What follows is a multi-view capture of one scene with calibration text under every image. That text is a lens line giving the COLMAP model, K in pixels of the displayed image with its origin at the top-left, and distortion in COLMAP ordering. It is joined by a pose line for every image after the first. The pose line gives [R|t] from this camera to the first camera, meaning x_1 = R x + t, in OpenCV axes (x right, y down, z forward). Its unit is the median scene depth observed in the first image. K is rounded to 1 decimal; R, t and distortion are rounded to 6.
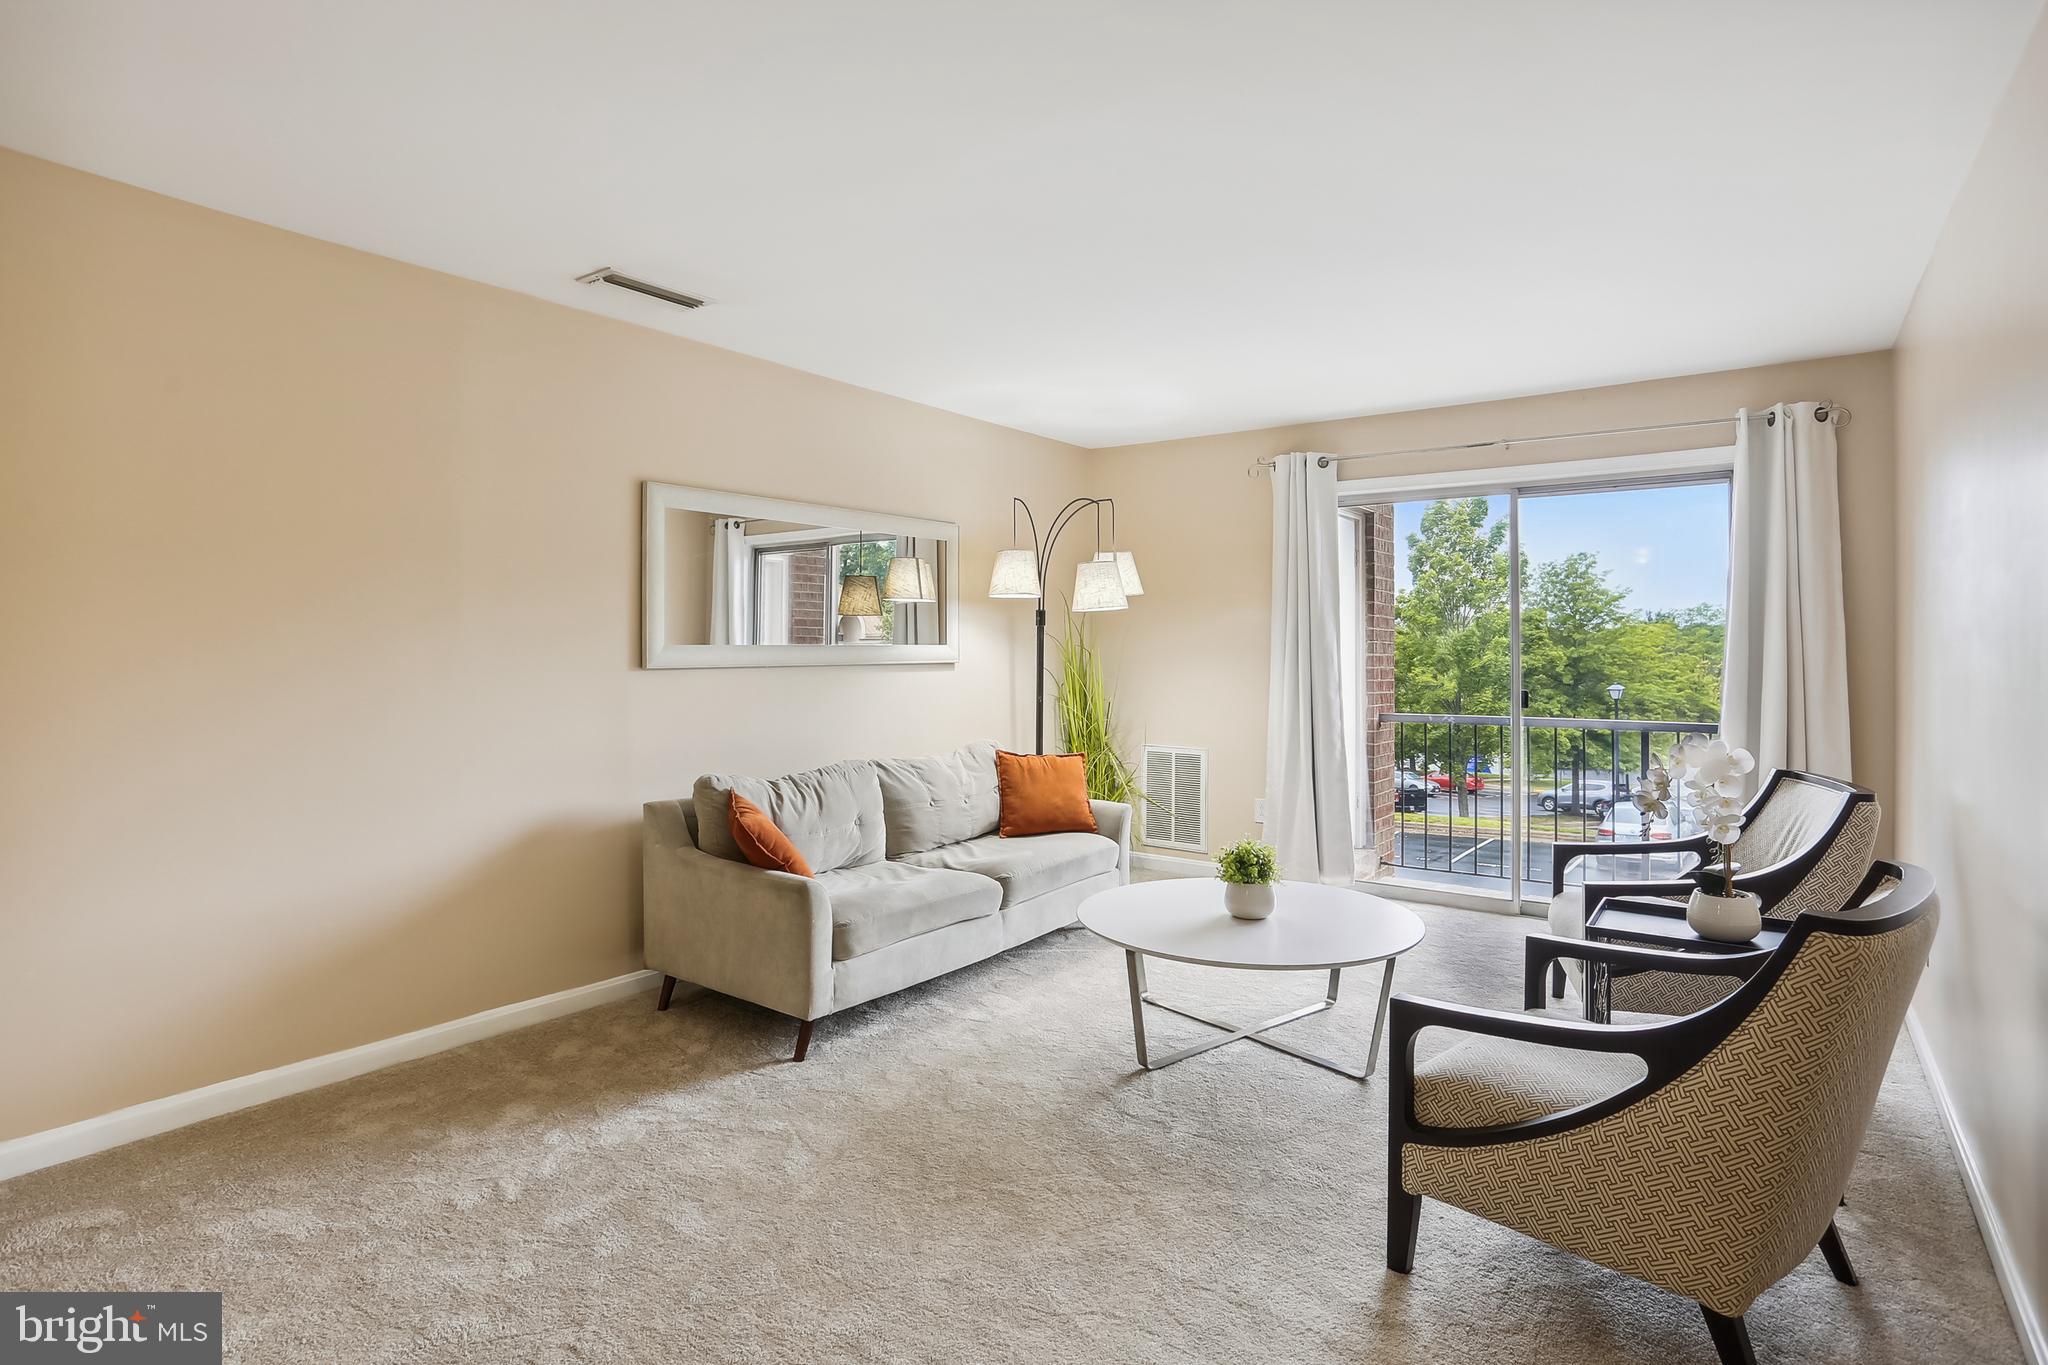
lens RADIAL K [[1026.0, 0, 1054.6], [0, 1026.0, 635.5], [0, 0, 1]] dist [-0.046083, 0.015706]
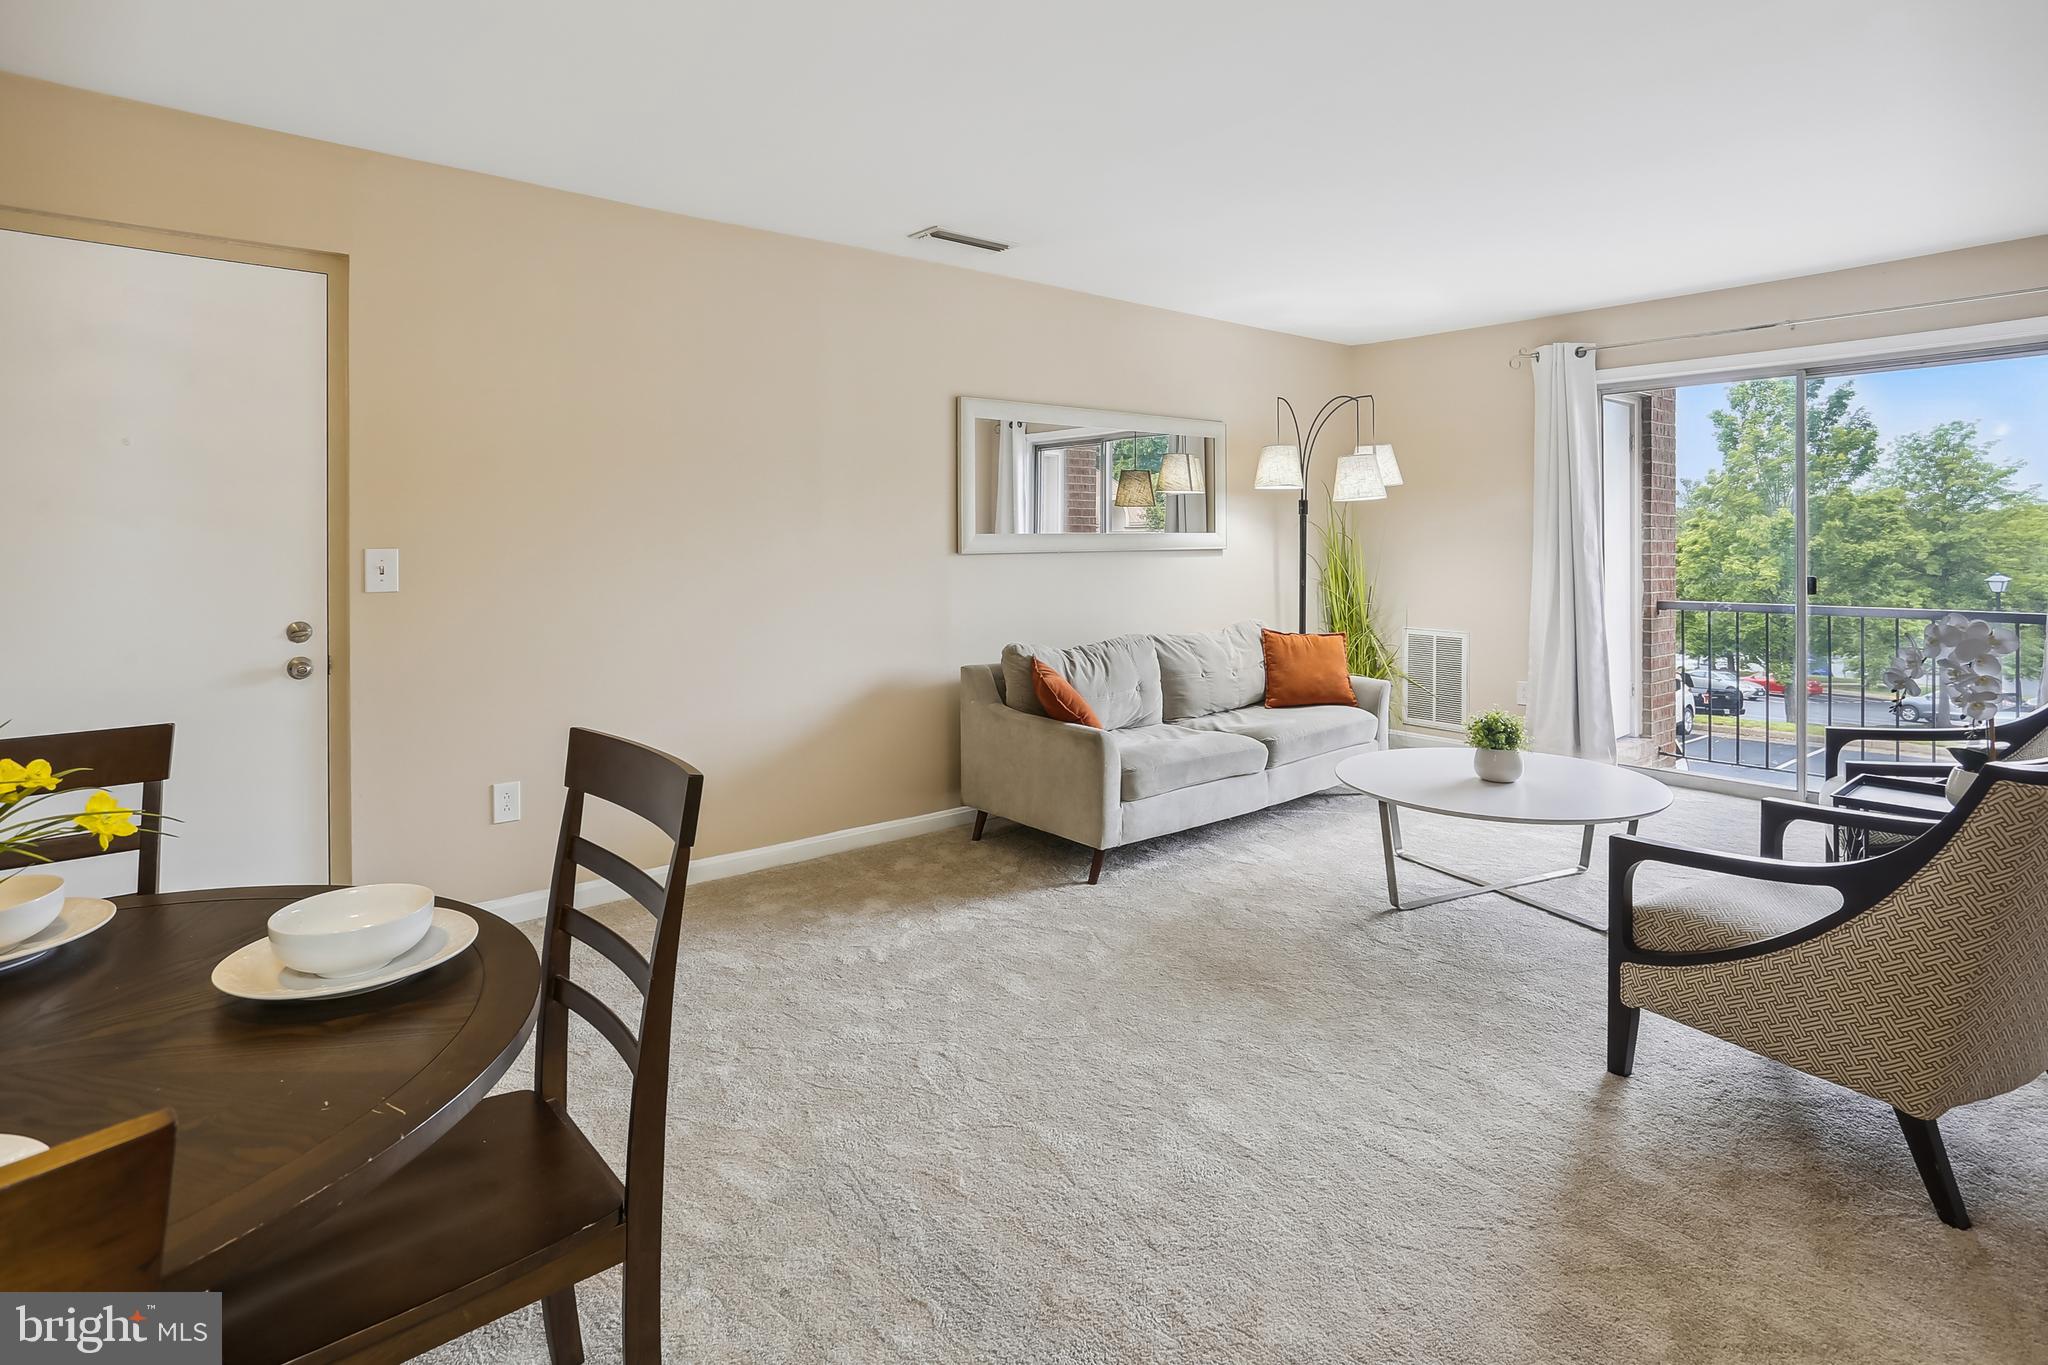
lens RADIAL K [[1041.6, 0, 1045.9], [0, 1041.6, 563.6], [0, 0, 1]] dist [-0.000089, 0.001072]
pose [[0.966533, 0.001699, -0.256536, 0.008259], [0.008044, 0.999286, 0.036926, -0.001001], [0.256415, -0.037754, 0.965829, -0.182205]]
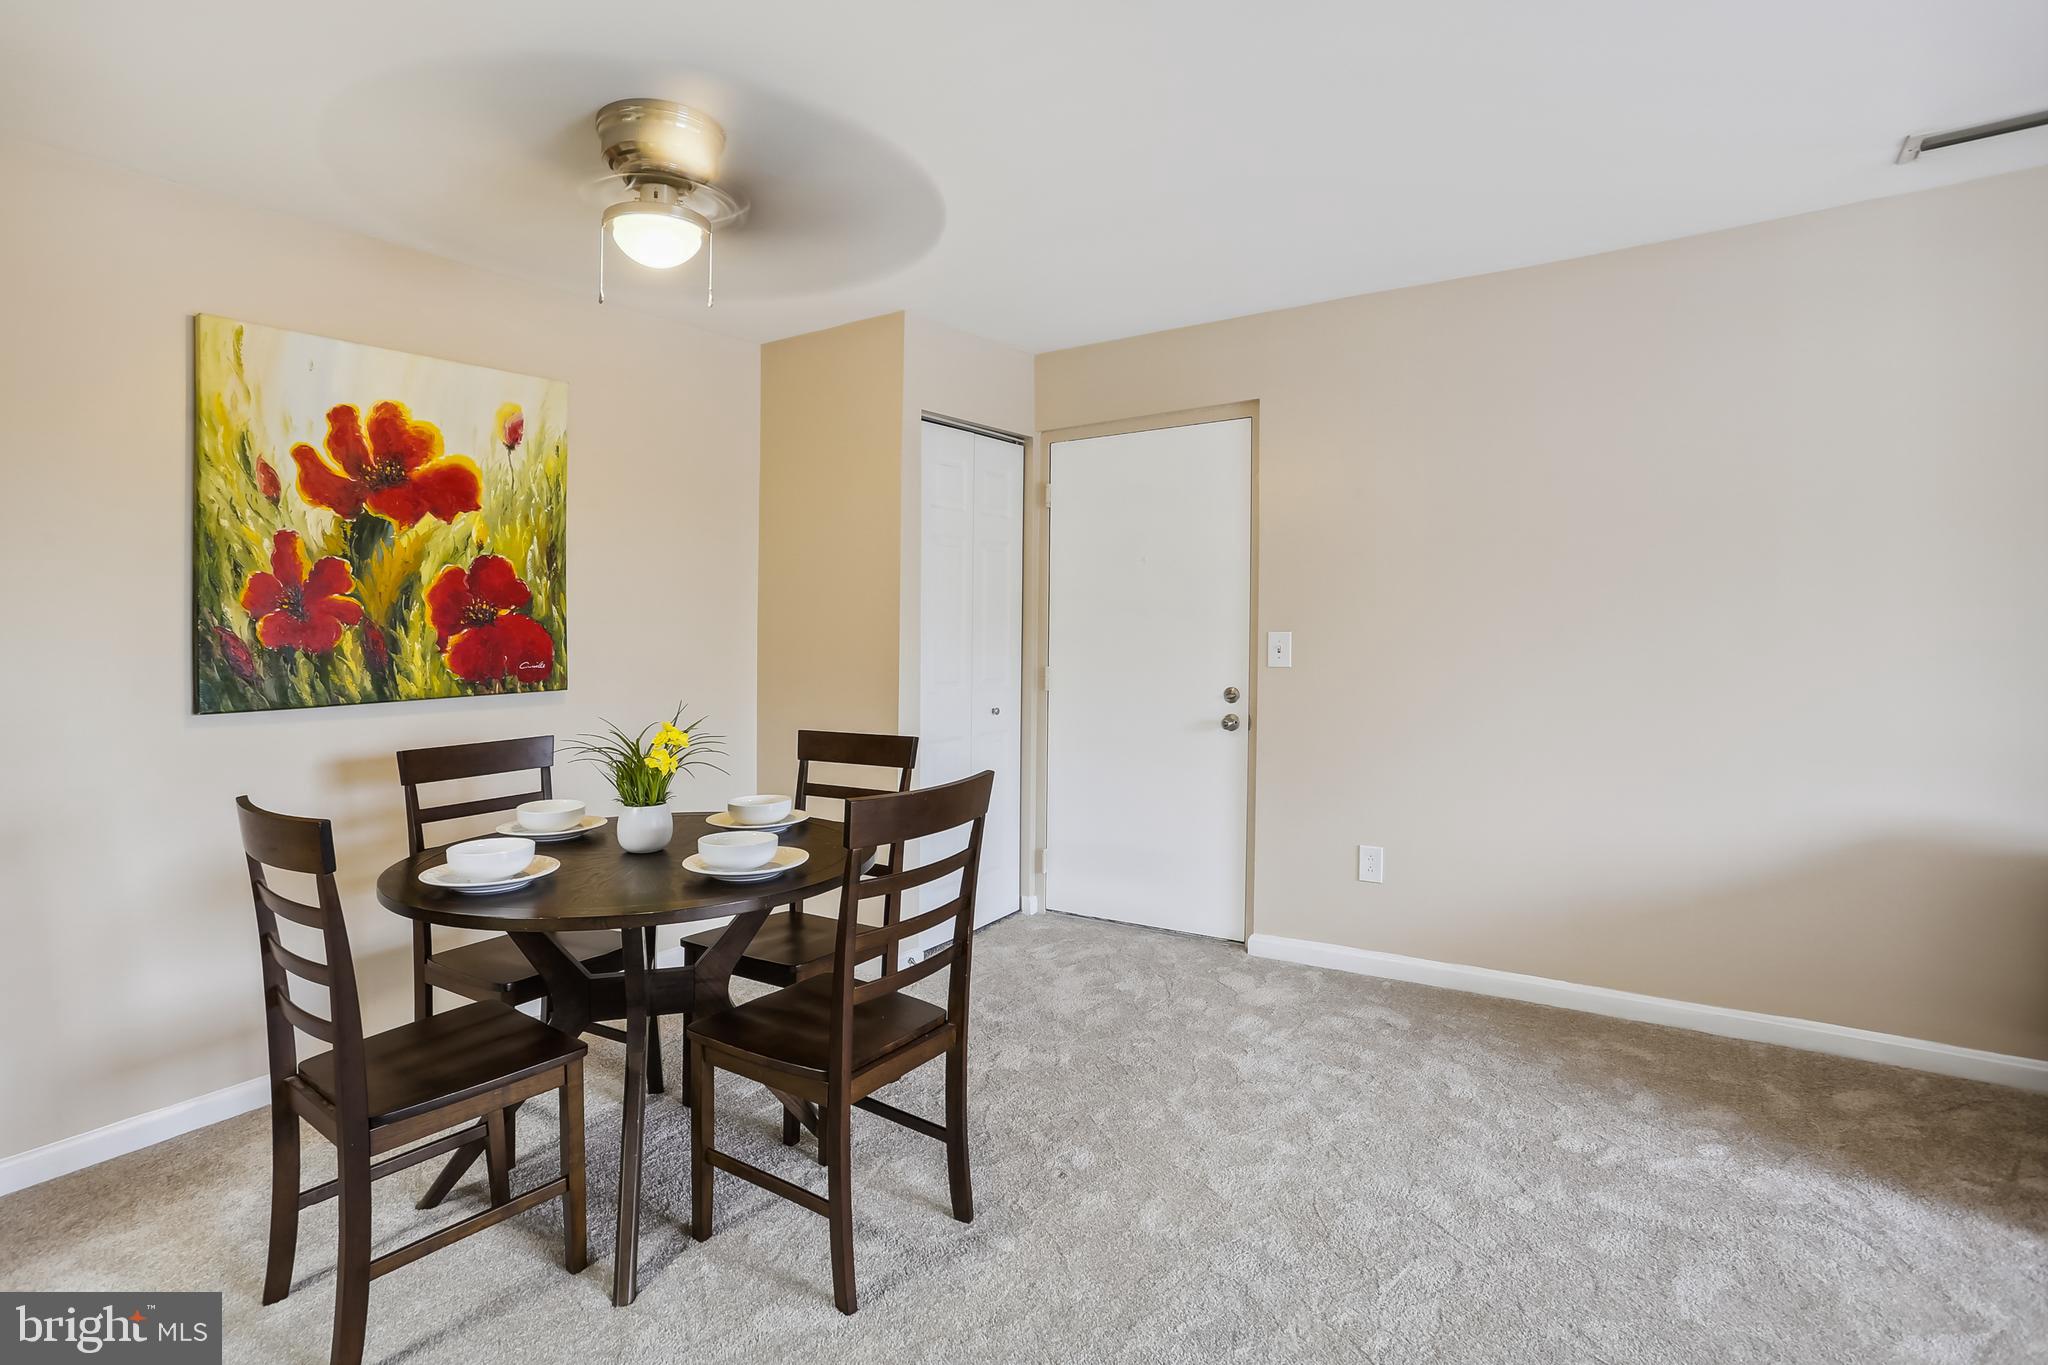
lens RADIAL K [[1026.0, 0, 1011.8], [0, 1026.0, 657.2], [0, 0, 1]] dist [-0.046083, 0.015706]
pose [[0.028308, 0.029702, -0.999158, 0.347766], [0.017738, 0.999386, 0.030211, 0.004922], [0.999442, -0.018578, 0.027764, 0.301412]]
